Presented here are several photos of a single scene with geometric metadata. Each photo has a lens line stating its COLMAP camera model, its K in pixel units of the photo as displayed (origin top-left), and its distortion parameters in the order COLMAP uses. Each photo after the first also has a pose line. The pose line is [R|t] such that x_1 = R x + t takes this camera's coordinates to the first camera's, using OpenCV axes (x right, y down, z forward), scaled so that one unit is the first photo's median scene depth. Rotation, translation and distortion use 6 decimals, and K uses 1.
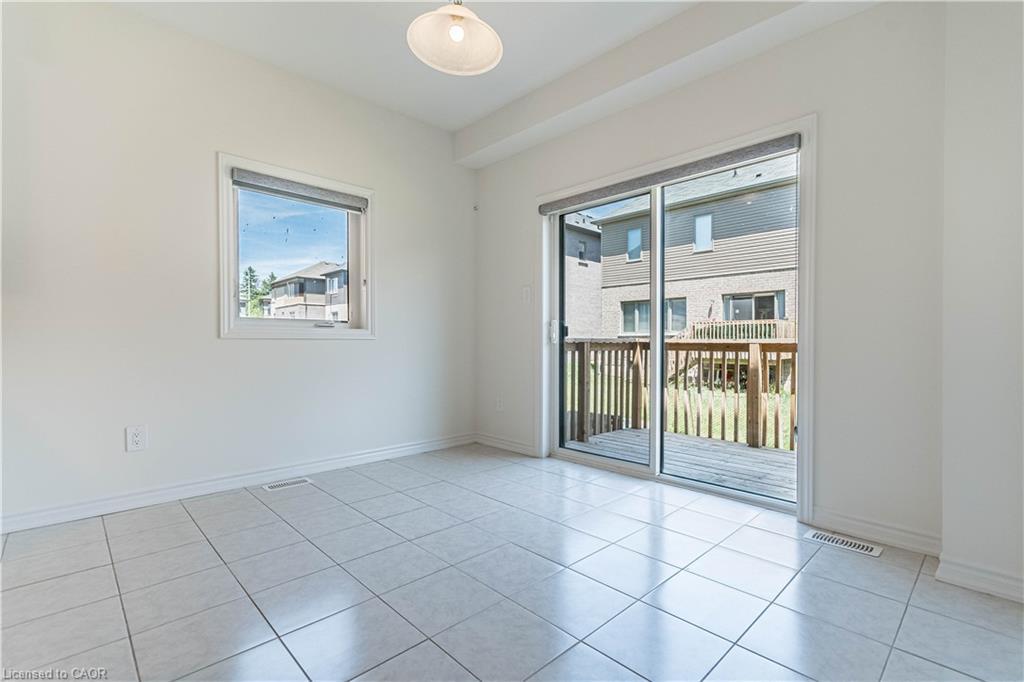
lens RADIAL K [[476.3, 0, 531.7], [0, 476.3, 340.8], [0, 0, 1]] dist [0.011057, -0.000185]
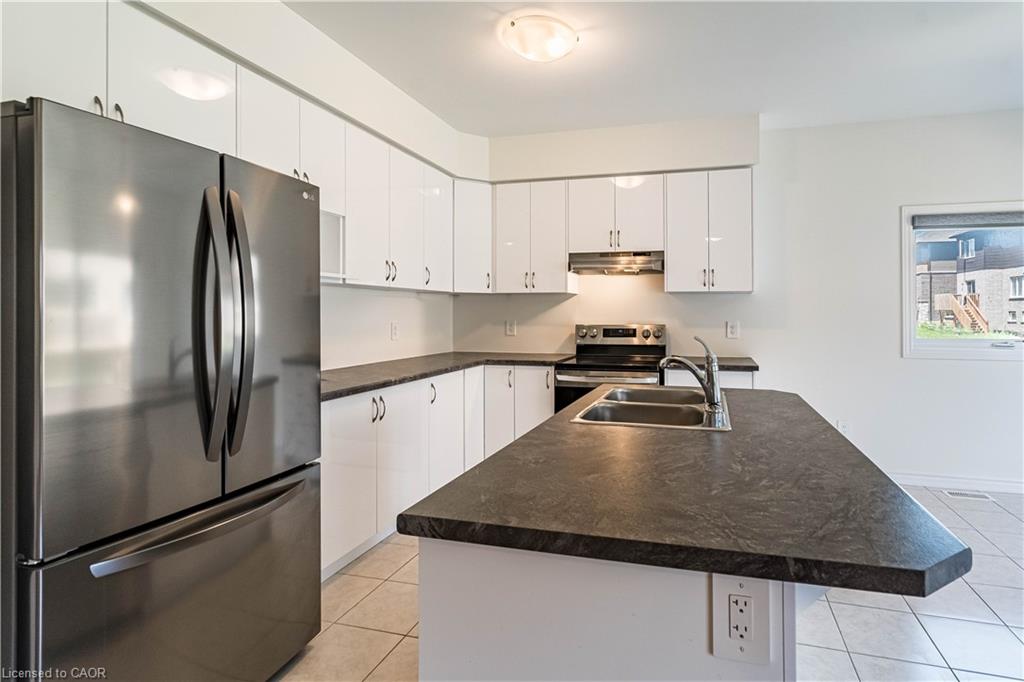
lens RADIAL K [[513.1, 0, 570.2], [0, 513.1, 311.3], [0, 0, 1]] dist [0.013979, 0.001149]
pose [[0.503537, -0.003593, -0.863966, 0.045033], [0.004424, 0.999989, -0.001580, -0.099706], [0.863962, -0.003027, 0.503547, -0.309330]]
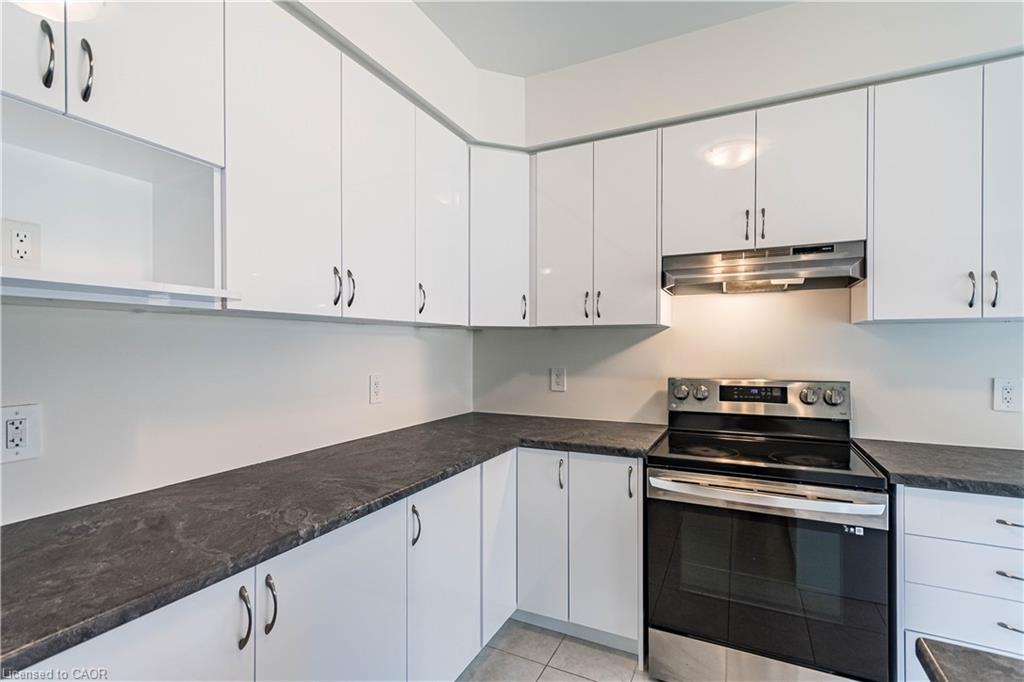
lens RADIAL K [[476.3, 0, 494.5], [0, 476.3, 345.4], [0, 0, 1]] dist [0.011057, -0.000185]
pose [[0.300409, -0.001903, -0.953809, -0.408291], [0.005969, 0.999982, -0.000115, -0.116851], [0.953792, -0.005659, 0.300415, -0.132049]]
